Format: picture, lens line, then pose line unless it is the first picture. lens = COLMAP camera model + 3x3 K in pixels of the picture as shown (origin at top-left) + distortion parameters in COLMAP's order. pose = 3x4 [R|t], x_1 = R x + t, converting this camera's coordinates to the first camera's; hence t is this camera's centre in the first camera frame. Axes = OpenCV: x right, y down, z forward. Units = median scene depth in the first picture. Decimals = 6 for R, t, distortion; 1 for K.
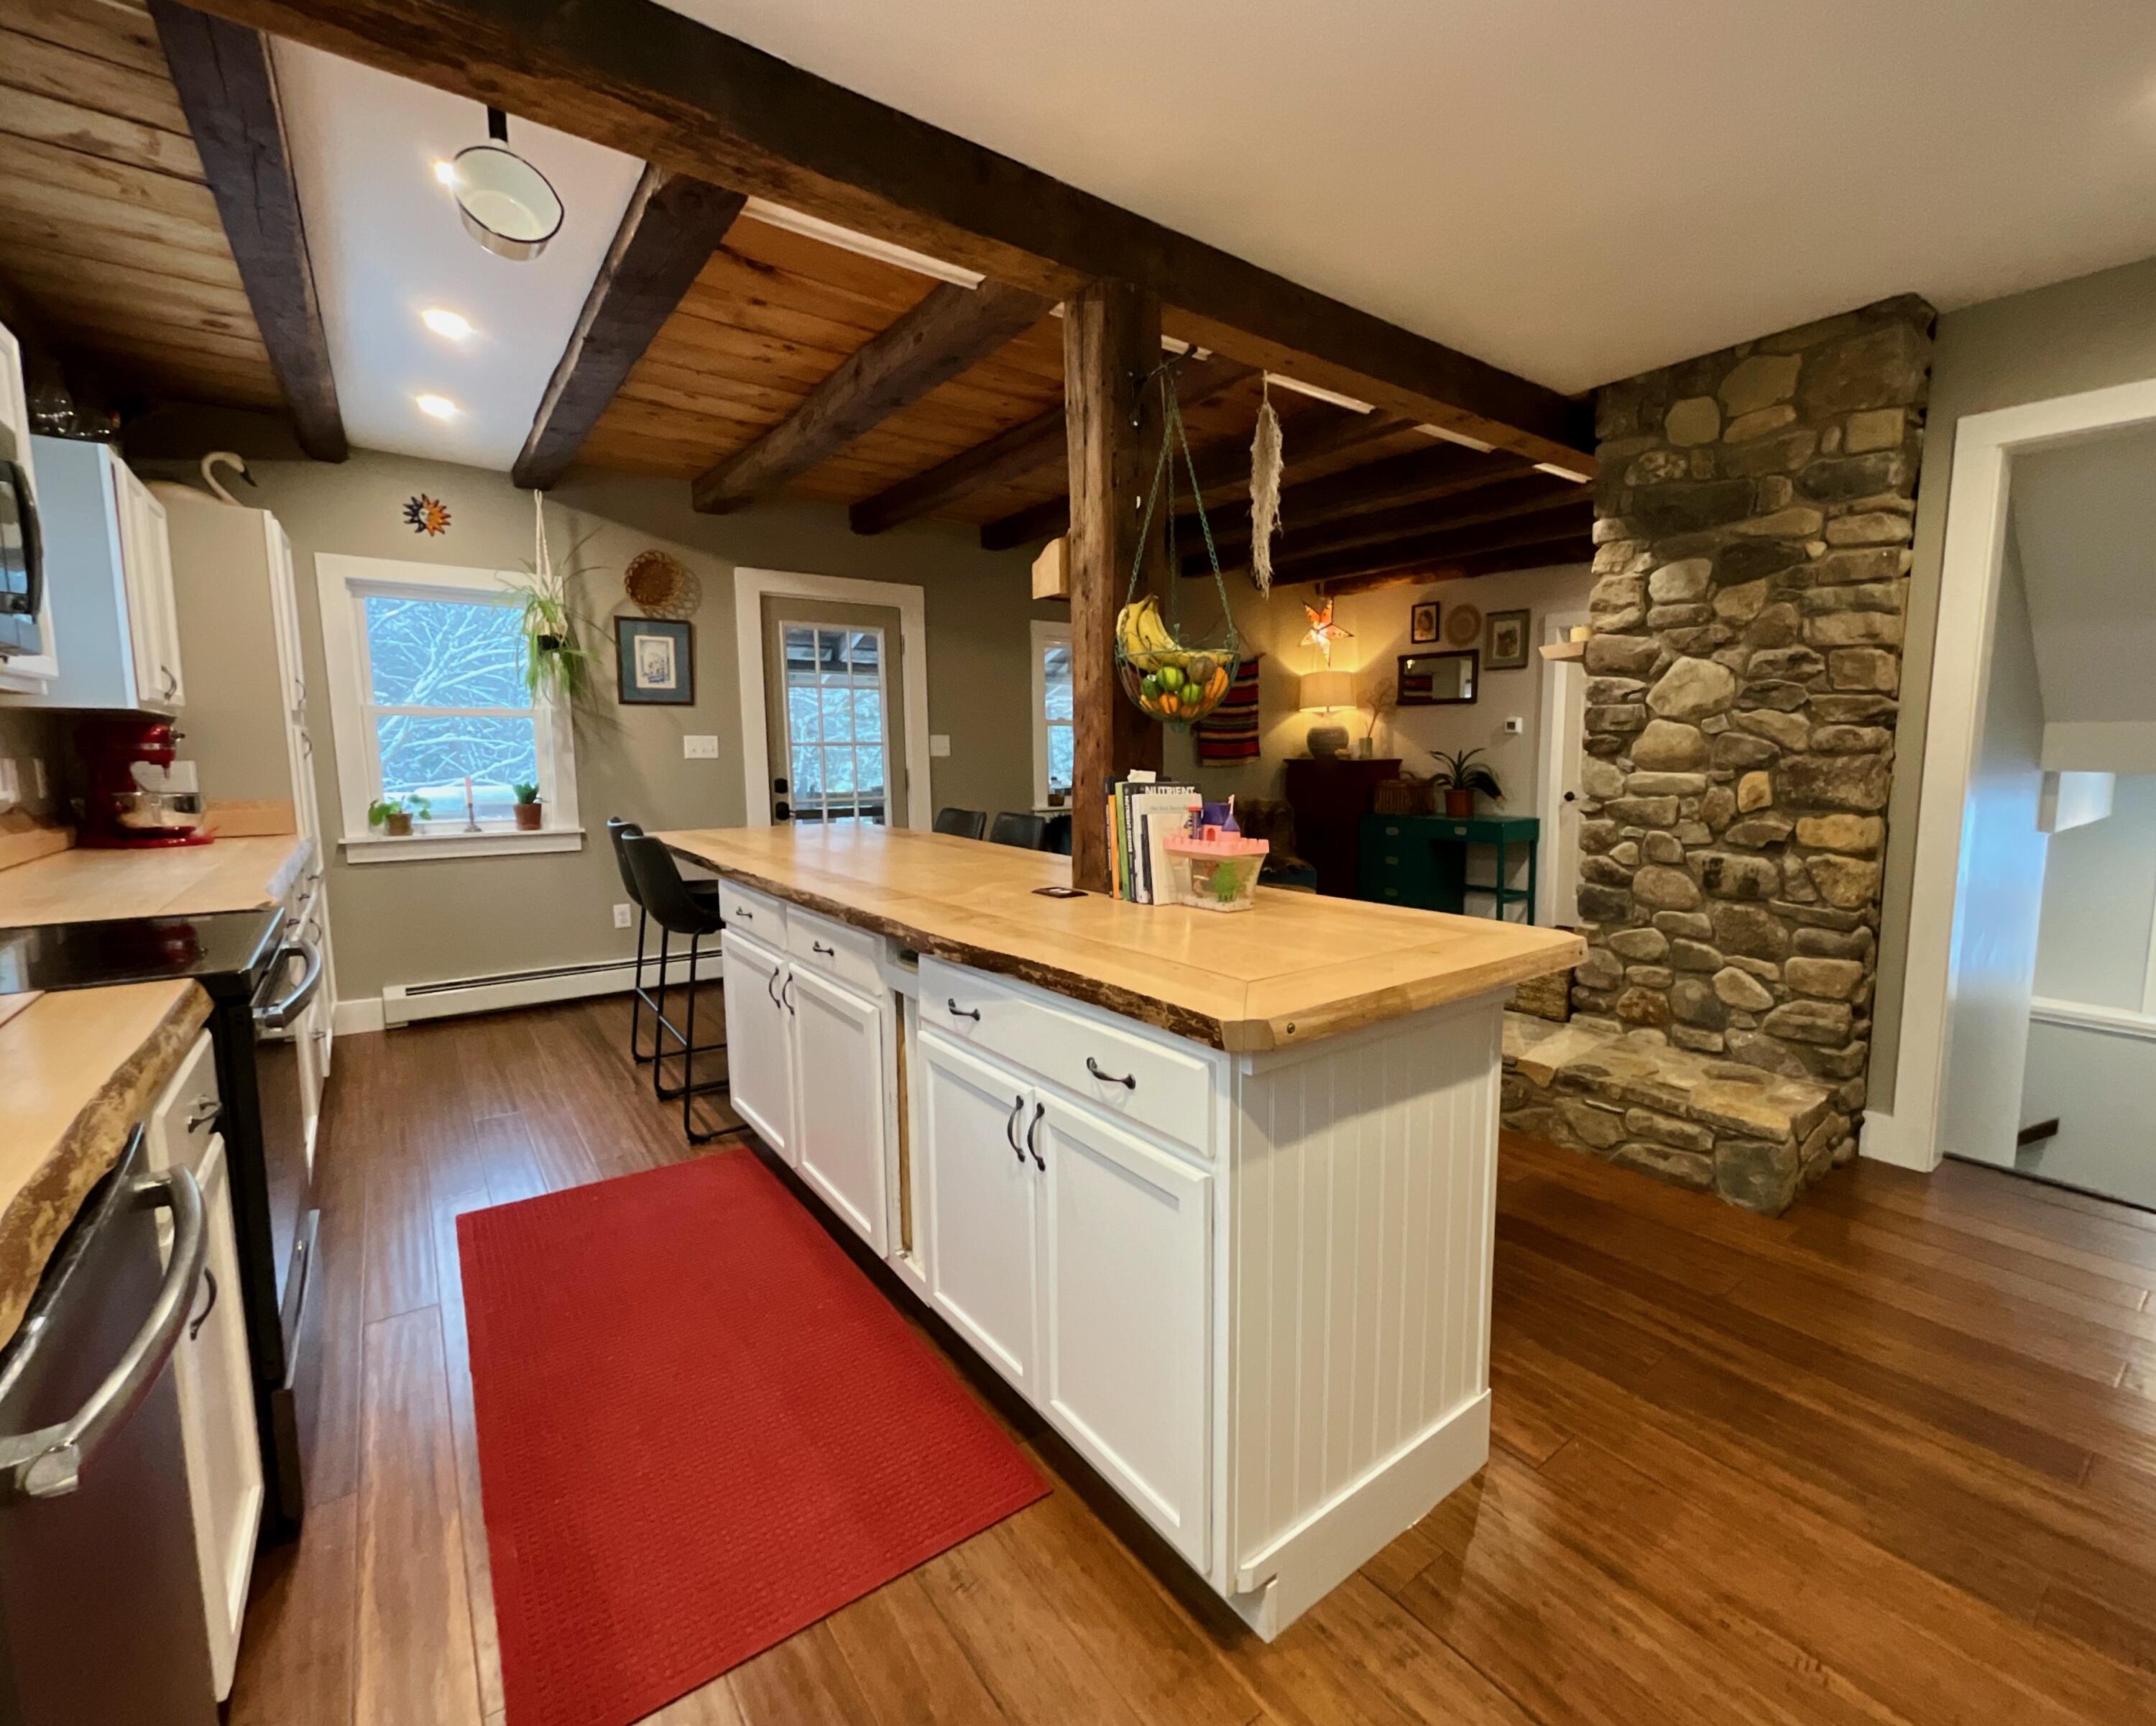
lens RADIAL K [[949.2, 0, 1160.1], [0, 949.2, 865.9], [0, 0, 1]] dist [-0.006168, 0.000025]
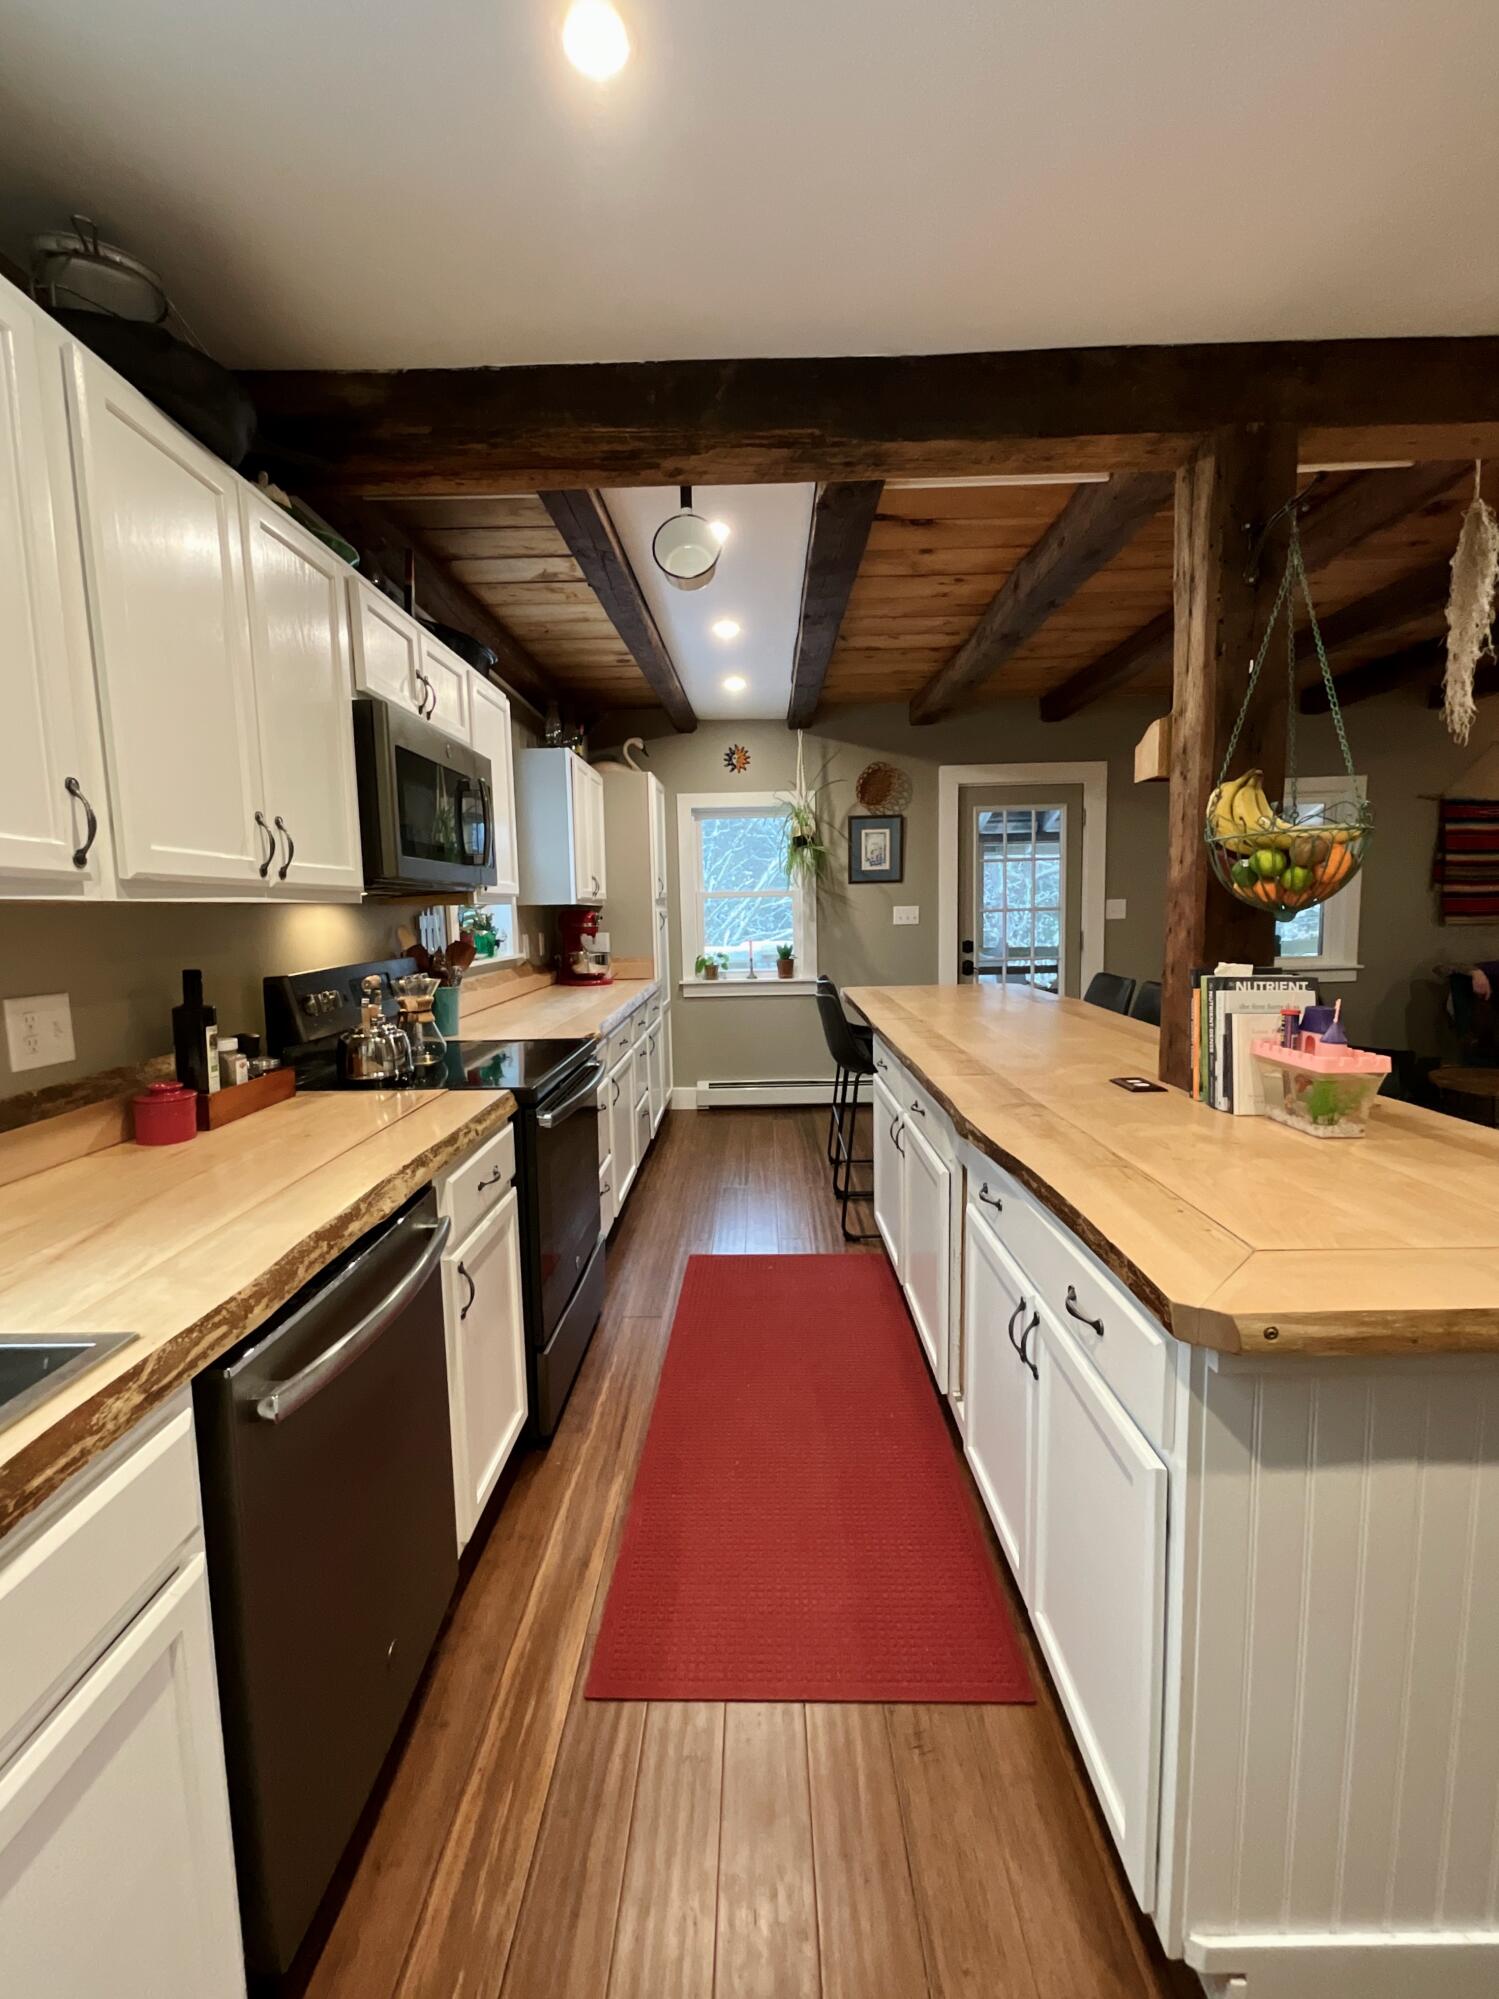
lens RADIAL K [[824.1, 0, 756.8], [0, 824.1, 1000.1], [0, 0, 1]] dist [0.001371, -0.001971]
pose [[0.773214, 0.054033, -0.631839, 0.089666], [-0.055379, 0.998310, 0.017603, -0.038322], [0.631723, 0.021380, 0.774900, 0.072614]]
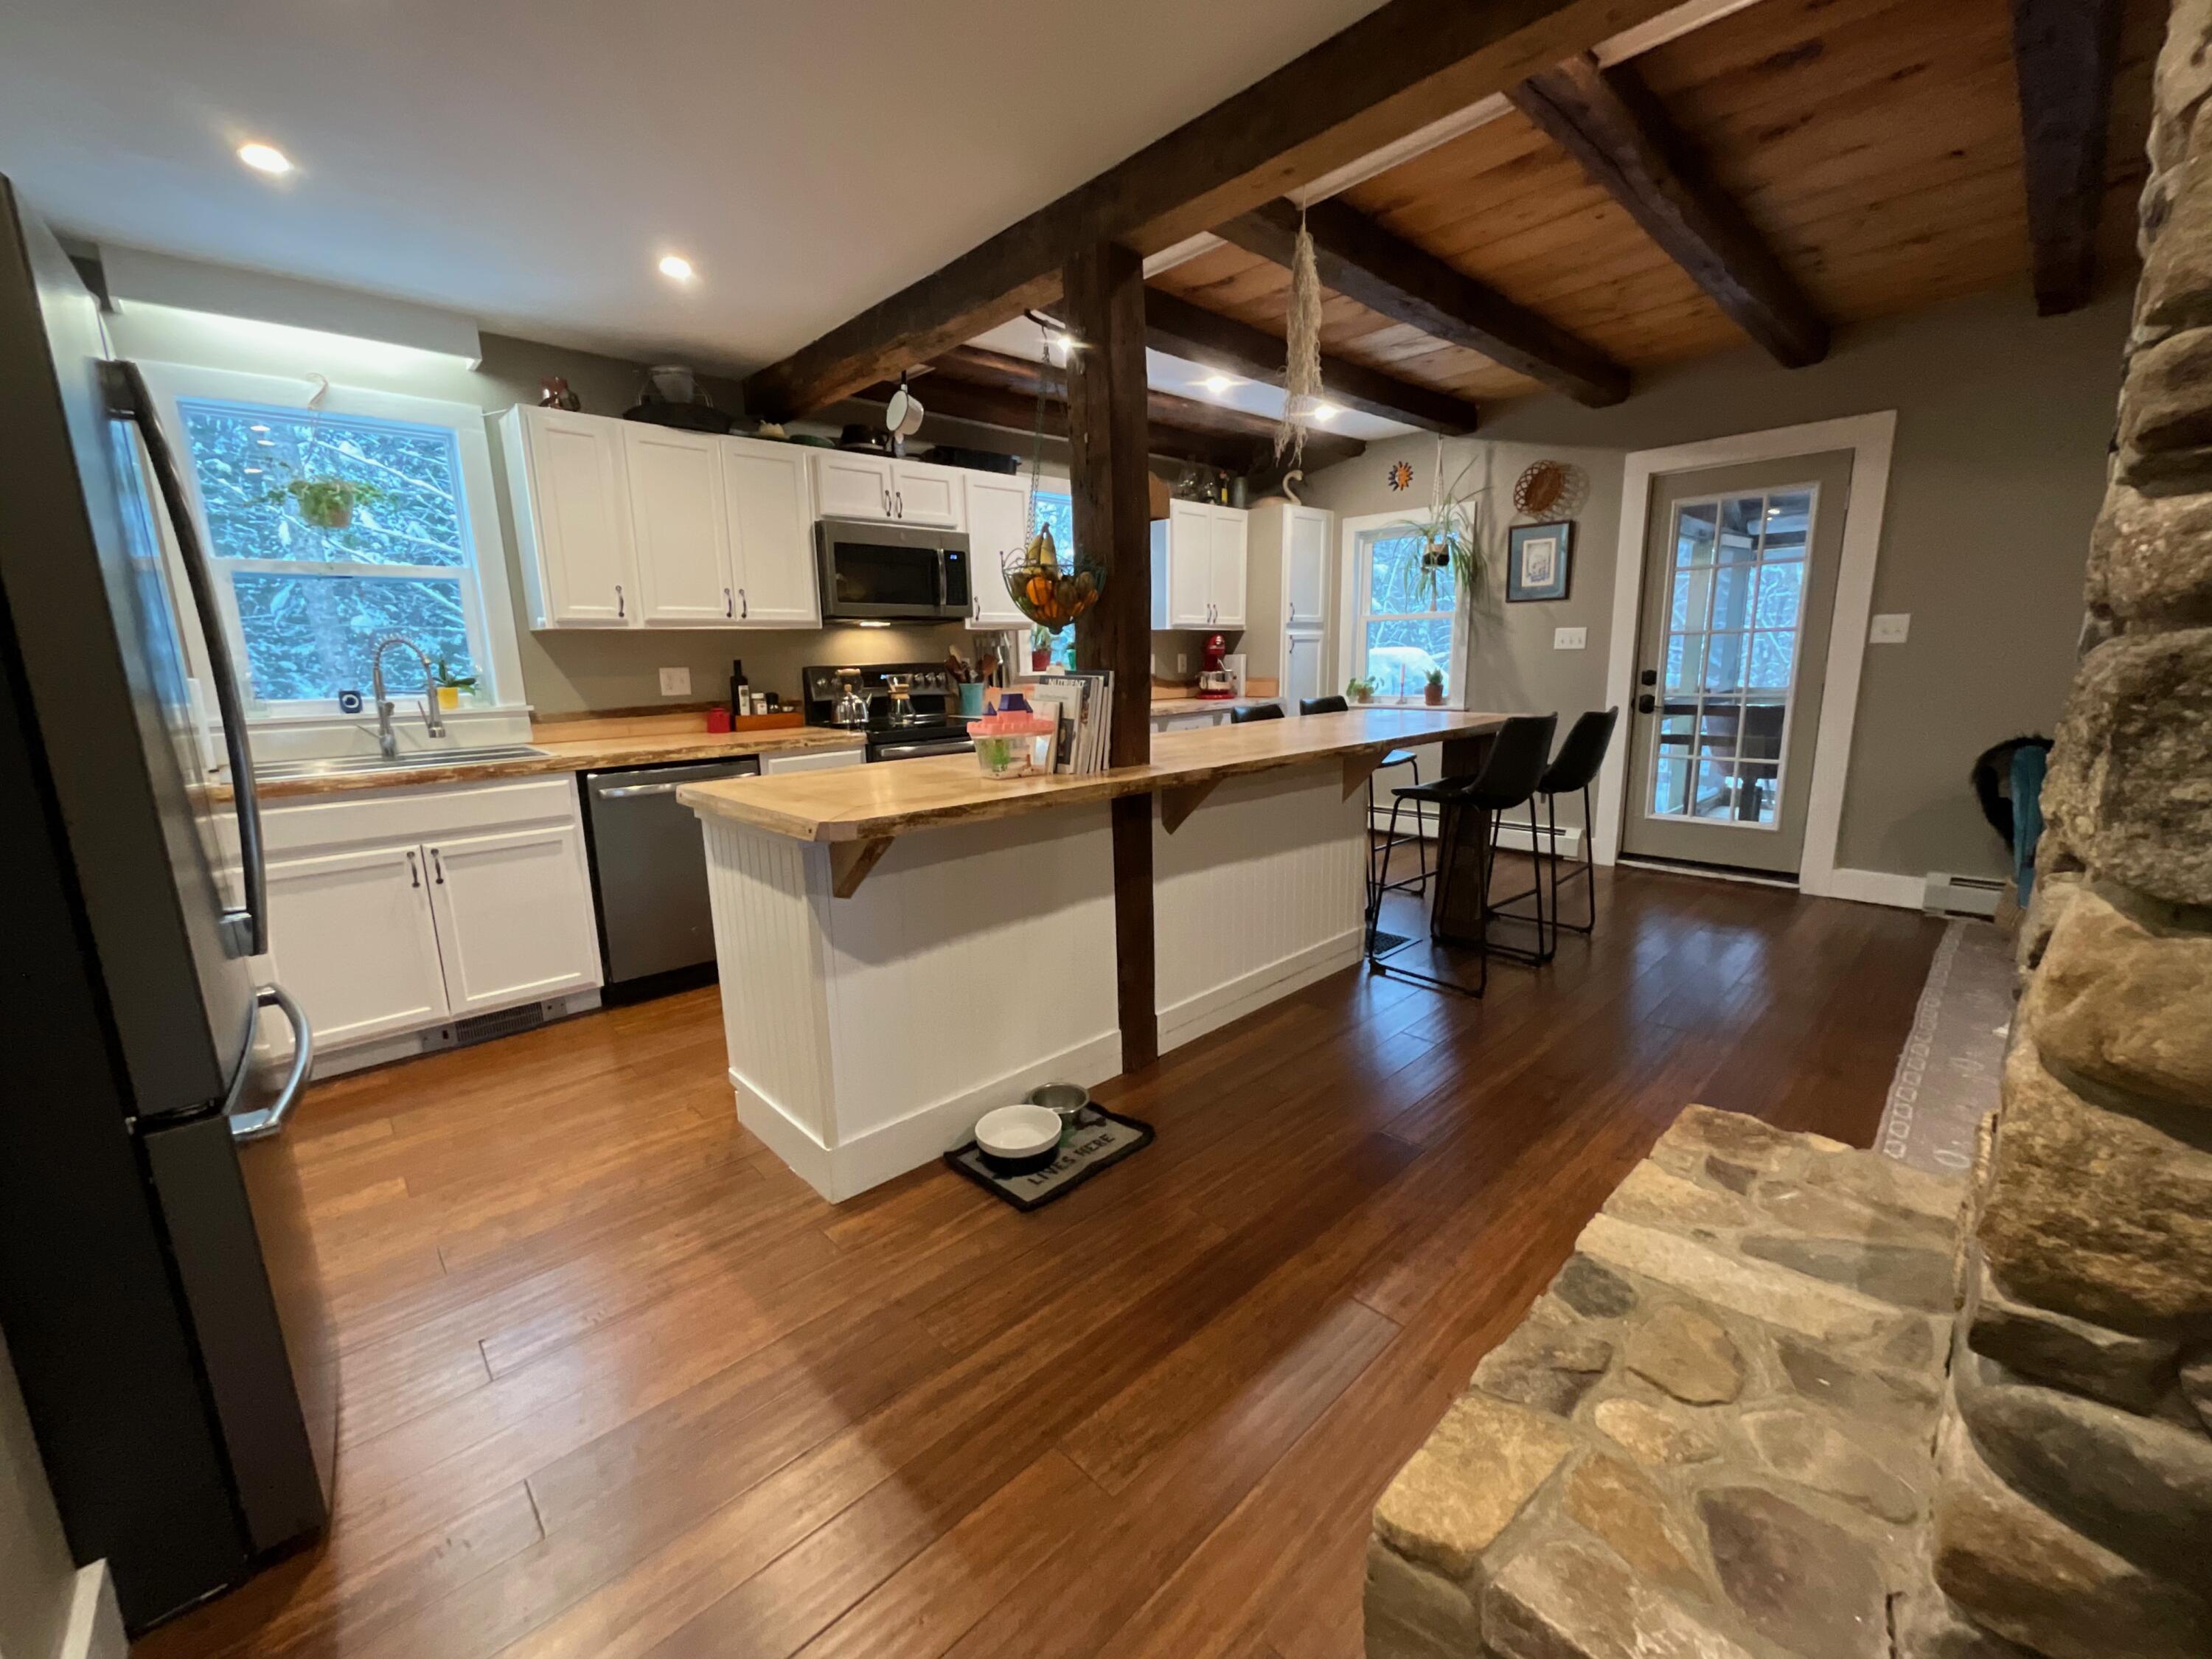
lens RADIAL K [[911.9, 0, 1133.9], [0, 911.9, 825.3], [0, 0, 1]] dist [0.001371, -0.001971]
pose [[0.095553, 0.183187, -0.978423, 0.870836], [-0.101007, 0.979632, 0.173549, -0.081231], [0.990286, 0.082244, 0.112110, 0.705140]]
